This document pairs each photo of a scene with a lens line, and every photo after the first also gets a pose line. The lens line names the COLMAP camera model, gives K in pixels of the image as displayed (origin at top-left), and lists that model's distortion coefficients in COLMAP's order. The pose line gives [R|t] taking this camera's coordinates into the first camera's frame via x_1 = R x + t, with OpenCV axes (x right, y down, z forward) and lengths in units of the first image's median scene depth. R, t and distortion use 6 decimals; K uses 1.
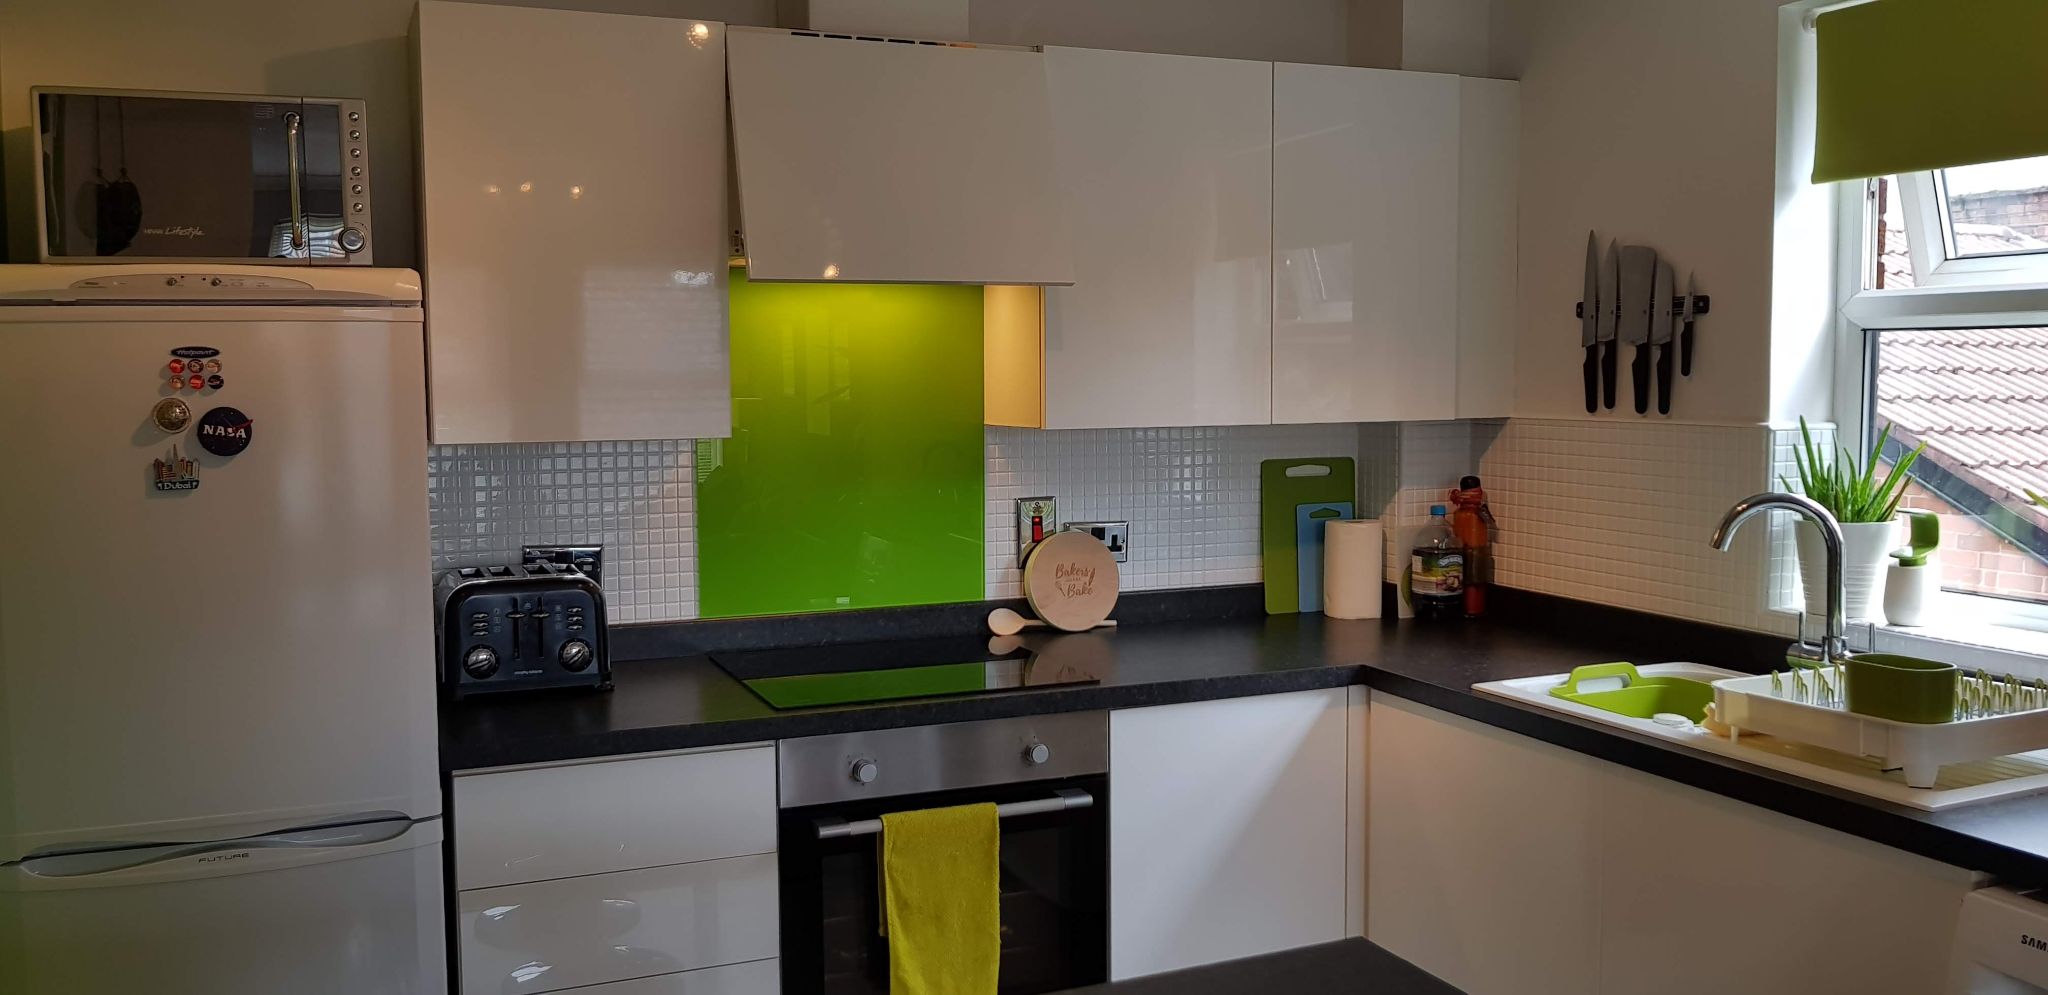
lens RADIAL K [[1568.6, 0, 954.1], [0, 1568.6, 503.4], [0, 0, 1]] dist [-0.023171, -0.001324]
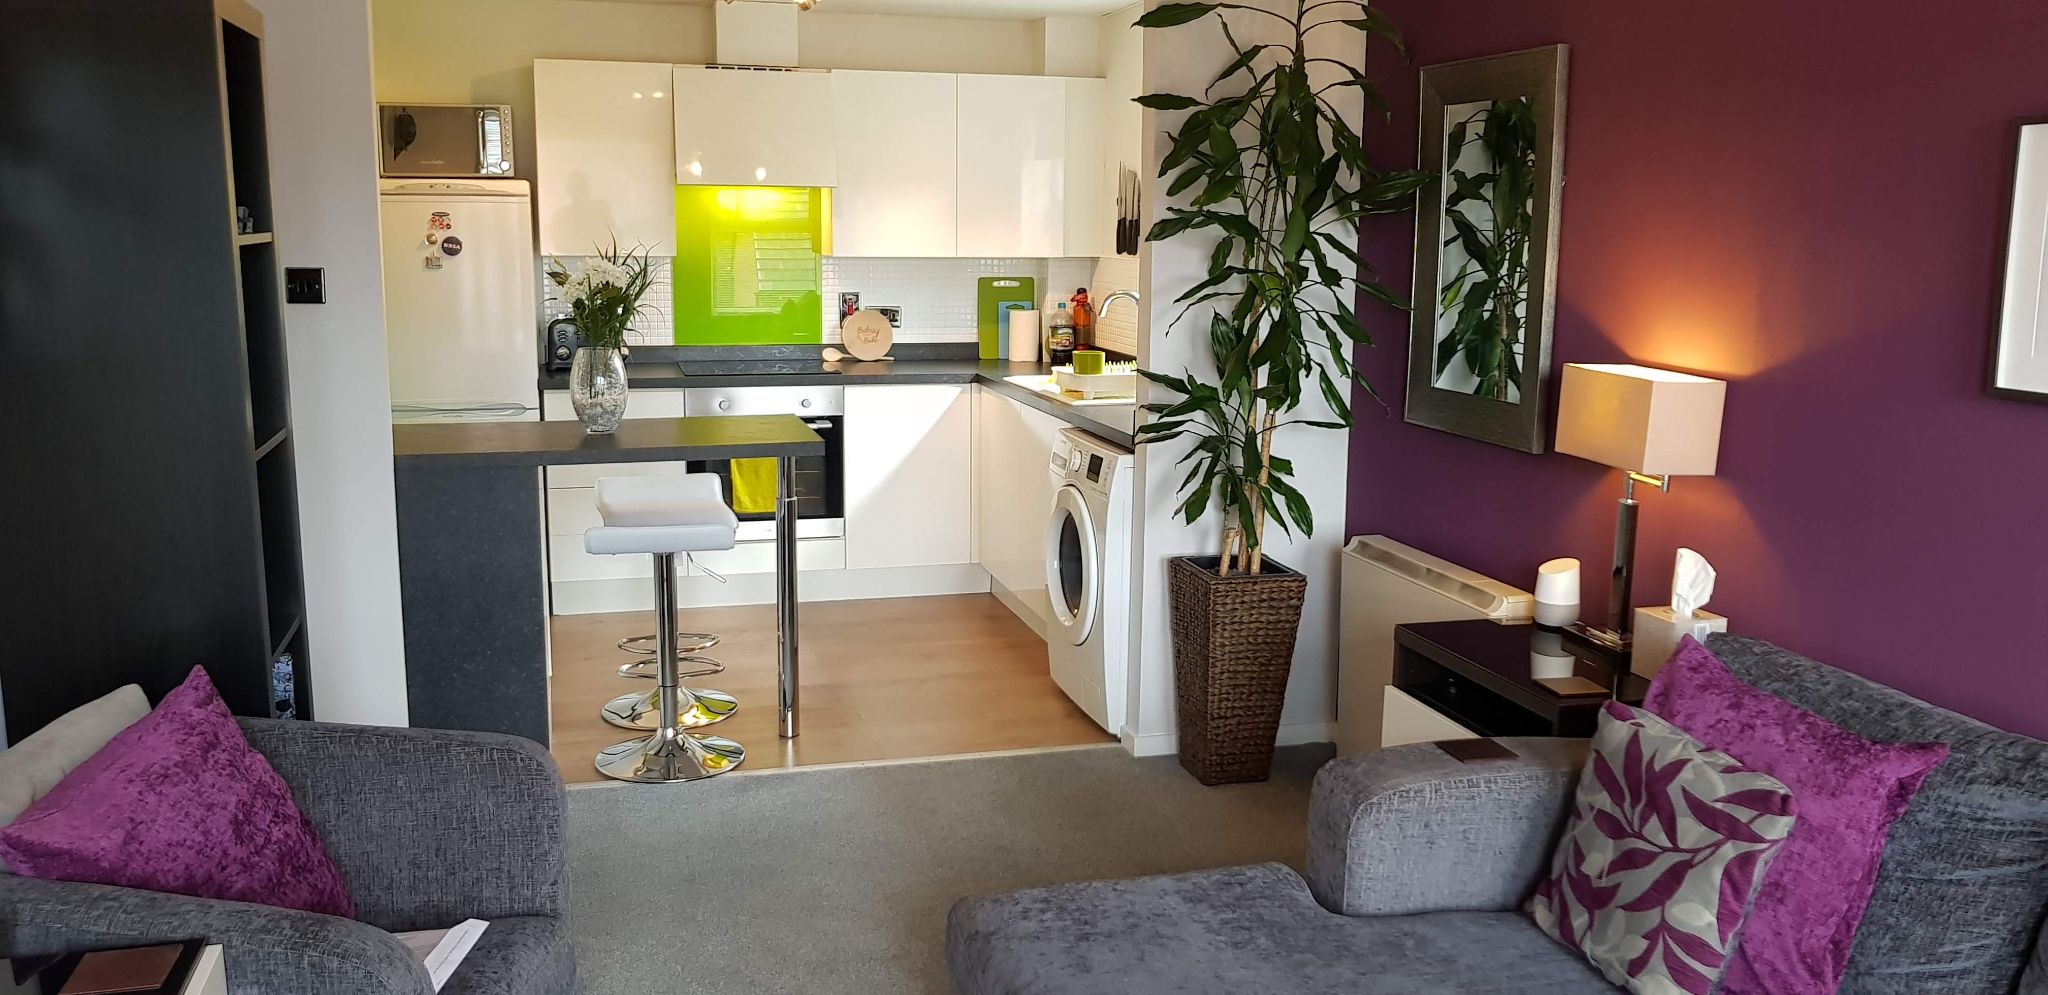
lens RADIAL K [[1568.6, 0, 1015.0], [0, 1568.6, 504.7], [0, 0, 1]] dist [-0.023171, -0.001324]
pose [[0.993992, 0.038783, -0.102349, 0.498190], [-0.028894, 0.994924, 0.096392, 0.069875], [0.105567, -0.092855, 0.990067, -1.010039]]
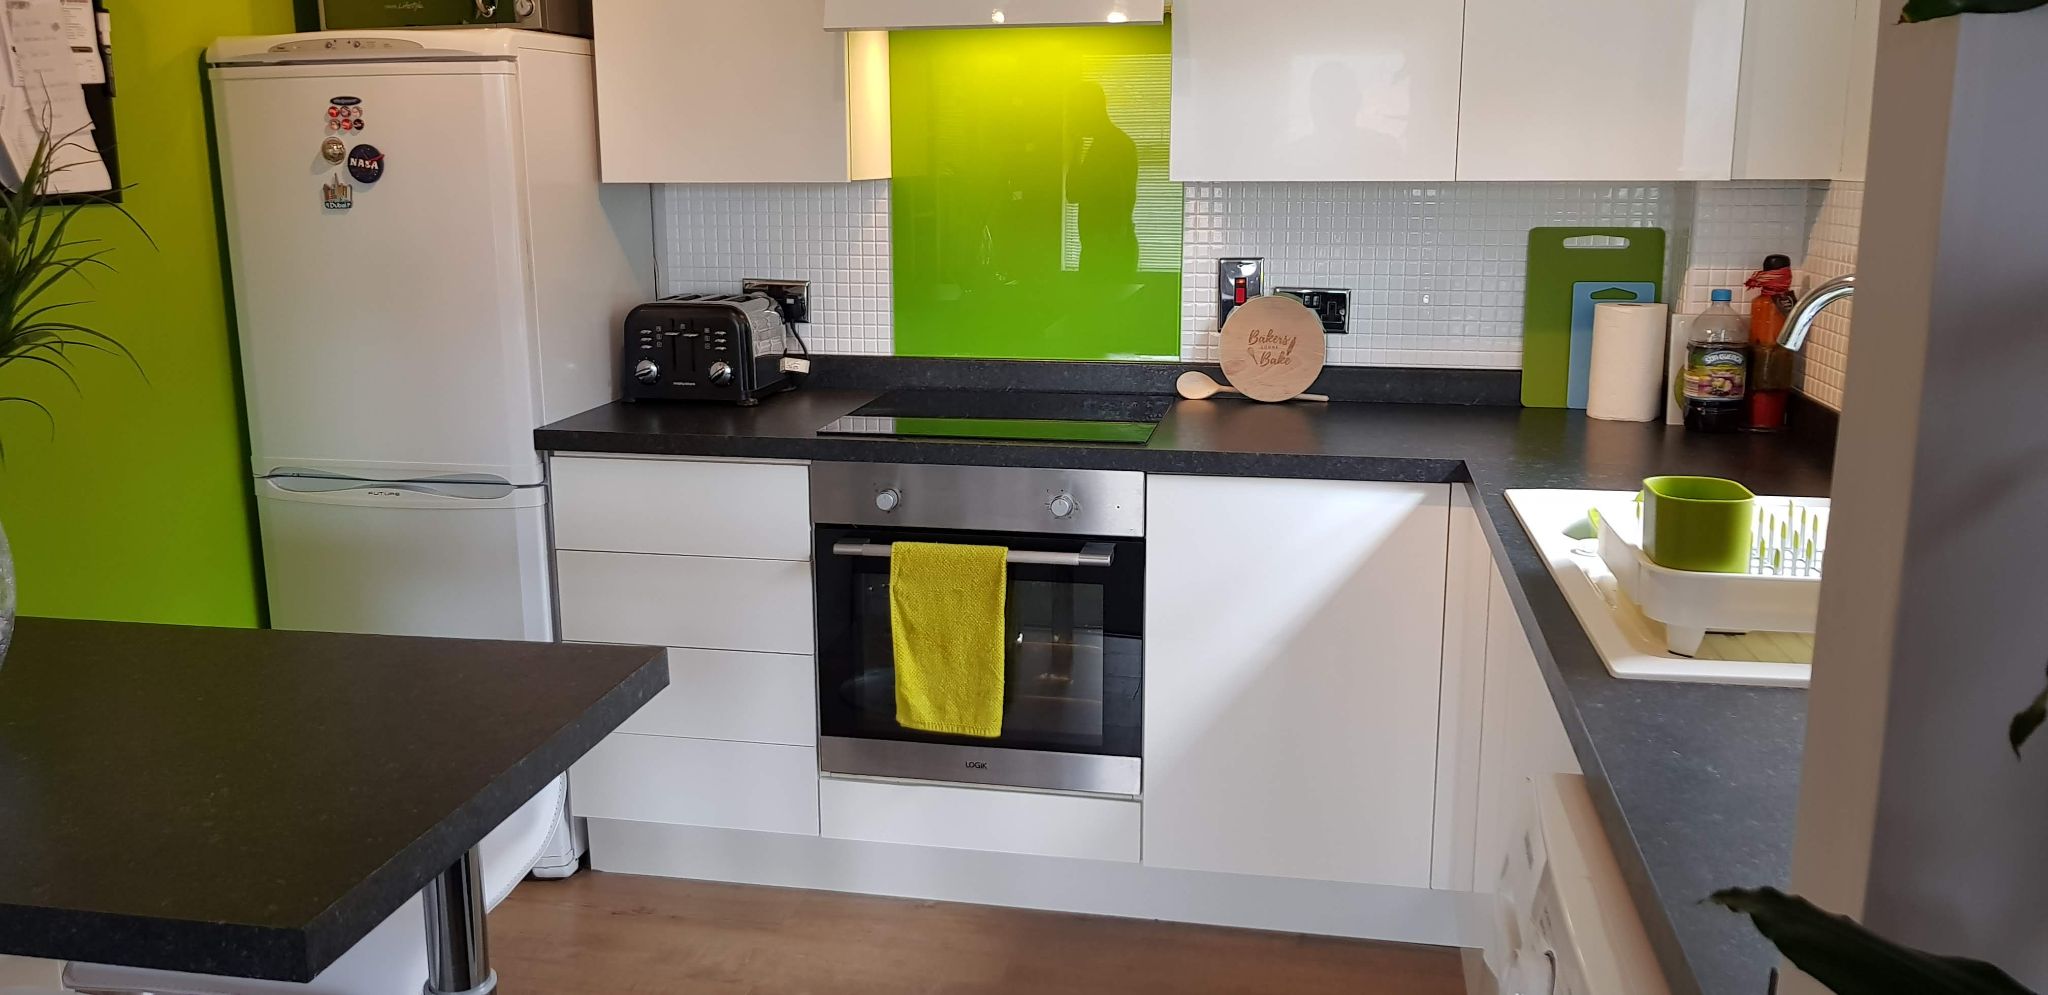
lens RADIAL K [[1568.6, 0, 1007.8], [0, 1568.6, 502.5], [0, 0, 1]] dist [-0.023171, -0.001324]
pose [[0.838500, 0.121547, -0.531172, 0.479349], [-0.048321, 0.987550, 0.149701, 0.007978], [0.542755, -0.099858, 0.833934, 0.129997]]
